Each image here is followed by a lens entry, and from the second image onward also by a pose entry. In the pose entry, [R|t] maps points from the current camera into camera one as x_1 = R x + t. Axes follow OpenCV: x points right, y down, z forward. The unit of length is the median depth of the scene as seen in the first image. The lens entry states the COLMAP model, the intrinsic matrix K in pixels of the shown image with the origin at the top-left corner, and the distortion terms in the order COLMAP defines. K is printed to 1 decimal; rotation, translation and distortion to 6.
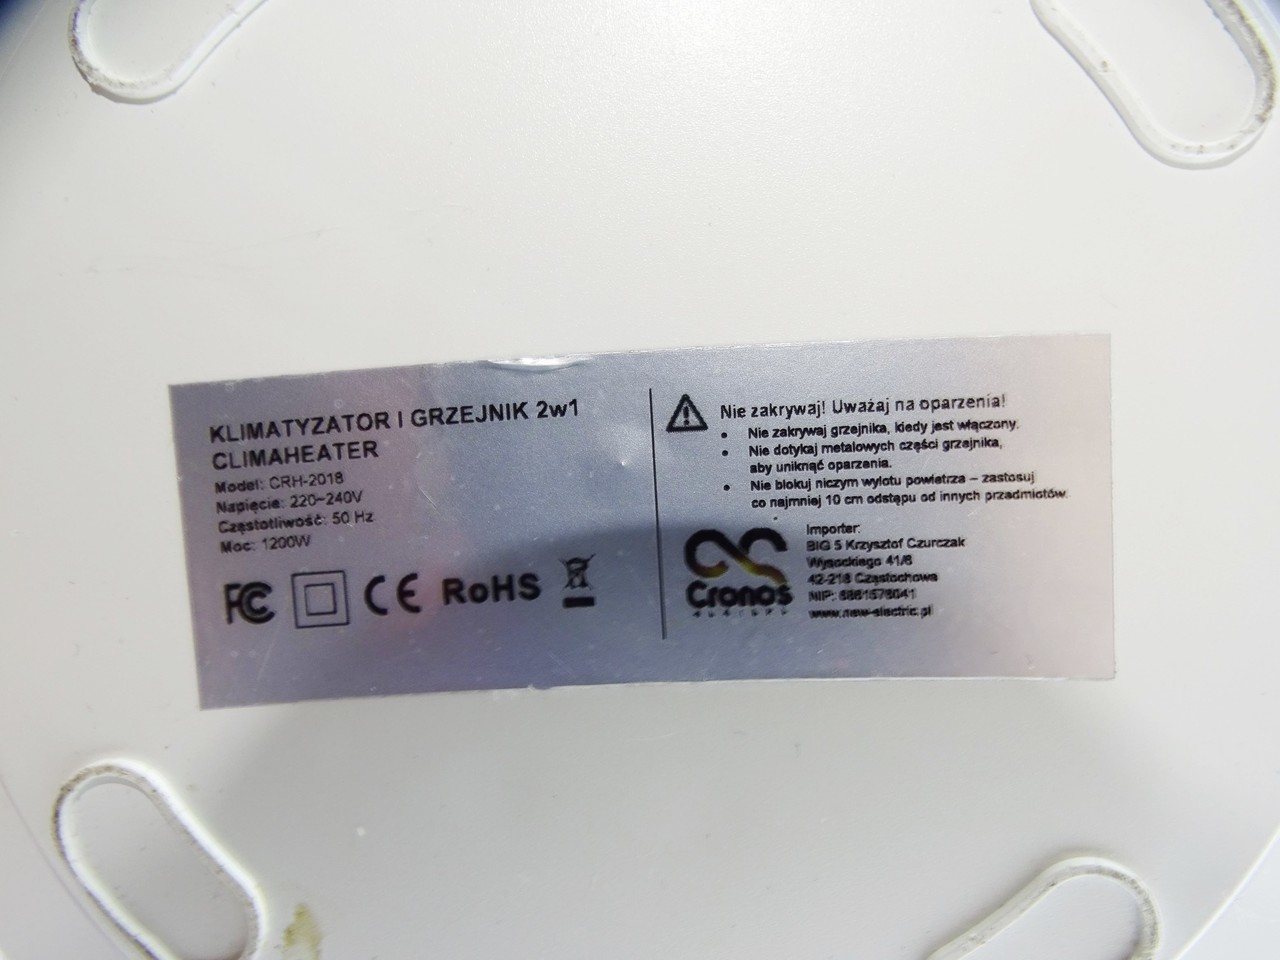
lens RADIAL K [[1108.3, 0, 637.7], [0, 1108.3, 482.8], [0, 0, 1]] dist [0.121901, -0.033356]
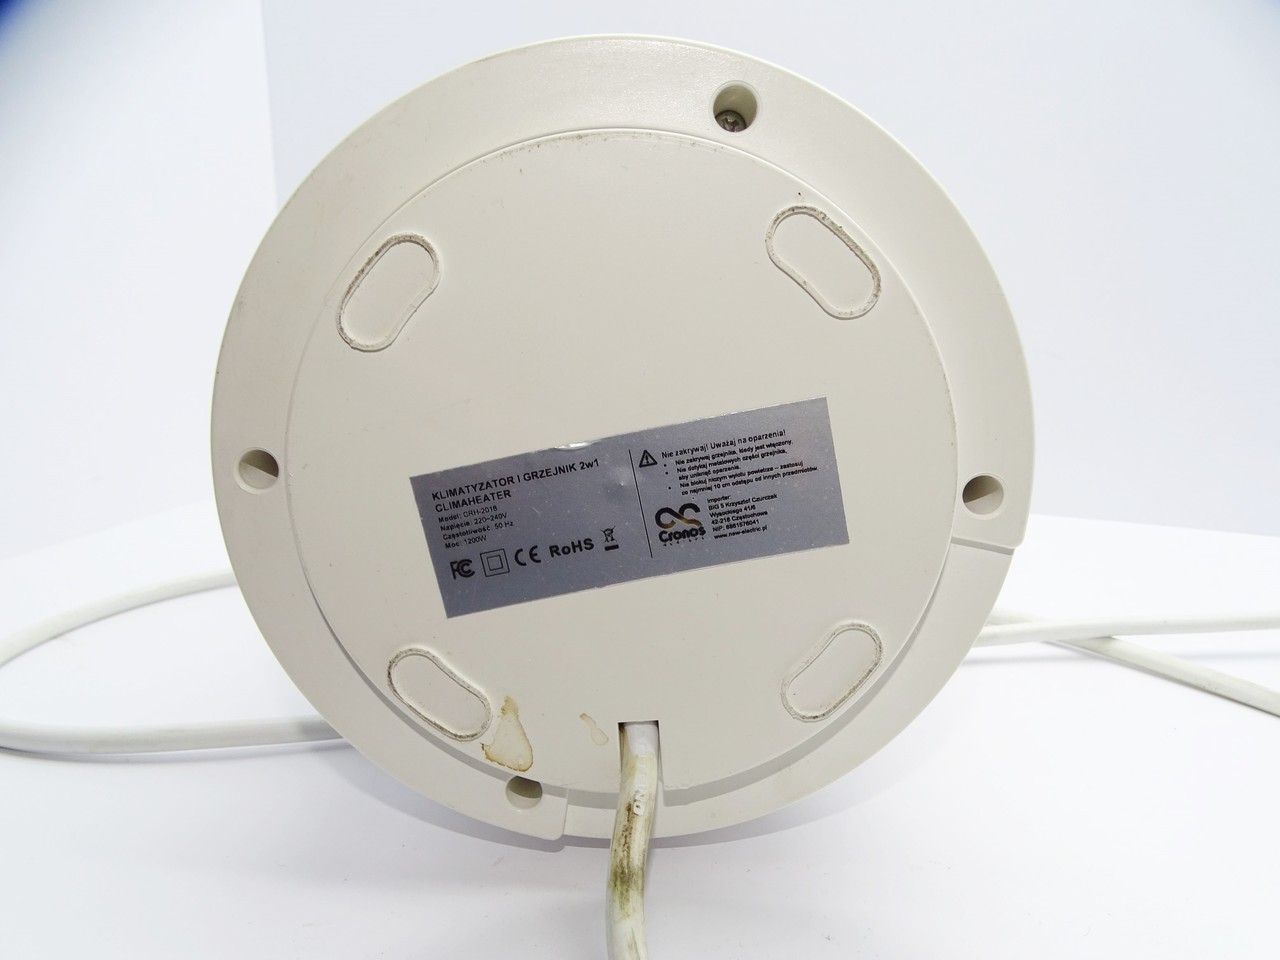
lens RADIAL K [[1108.3, 0, 639.6], [0, 1108.3, 478.6], [0, 0, 1]] dist [0.121901, -0.033356]
pose [[0.988224, -0.152140, 0.016362, -0.013088], [0.148934, 0.980875, 0.125313, -0.301309], [-0.035114, -0.121401, 0.991982, -1.202222]]
